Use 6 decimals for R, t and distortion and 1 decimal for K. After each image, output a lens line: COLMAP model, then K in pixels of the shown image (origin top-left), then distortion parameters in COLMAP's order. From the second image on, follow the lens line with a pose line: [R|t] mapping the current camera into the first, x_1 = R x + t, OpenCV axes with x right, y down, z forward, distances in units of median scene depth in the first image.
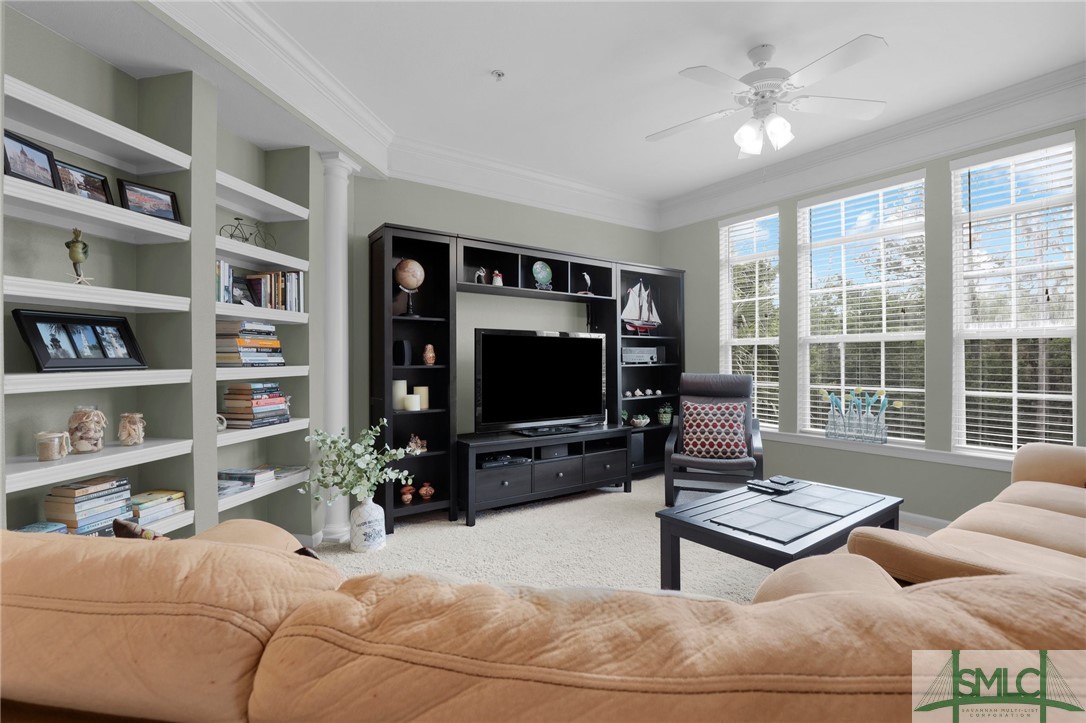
lens RADIAL K [[505.7, 0, 550.1], [0, 505.7, 361.3], [0, 0, 1]] dist [-0.016366, 0.000722]
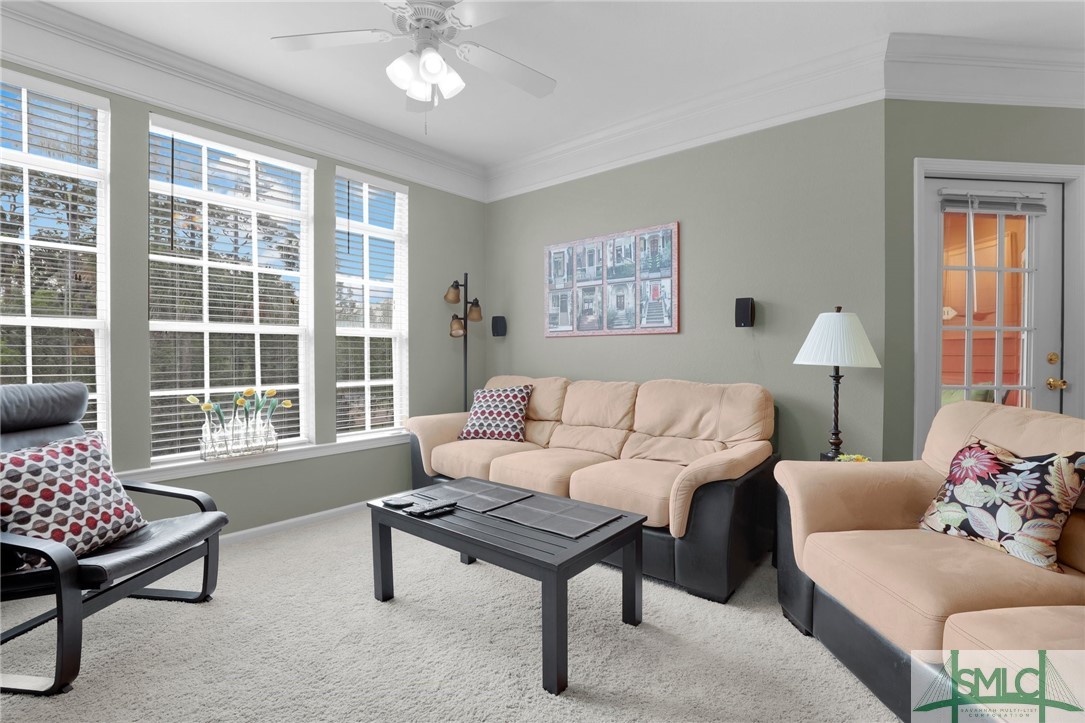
lens RADIAL K [[505.3, 0, 547.7], [0, 505.3, 359.5], [0, 0, 1]] dist [-0.016366, 0.000722]
pose [[-0.253046, -0.008589, 0.967416, -0.304569], [0.005636, 0.999931, 0.010351, -0.000679], [-0.967438, 0.008071, -0.252980, 0.759322]]
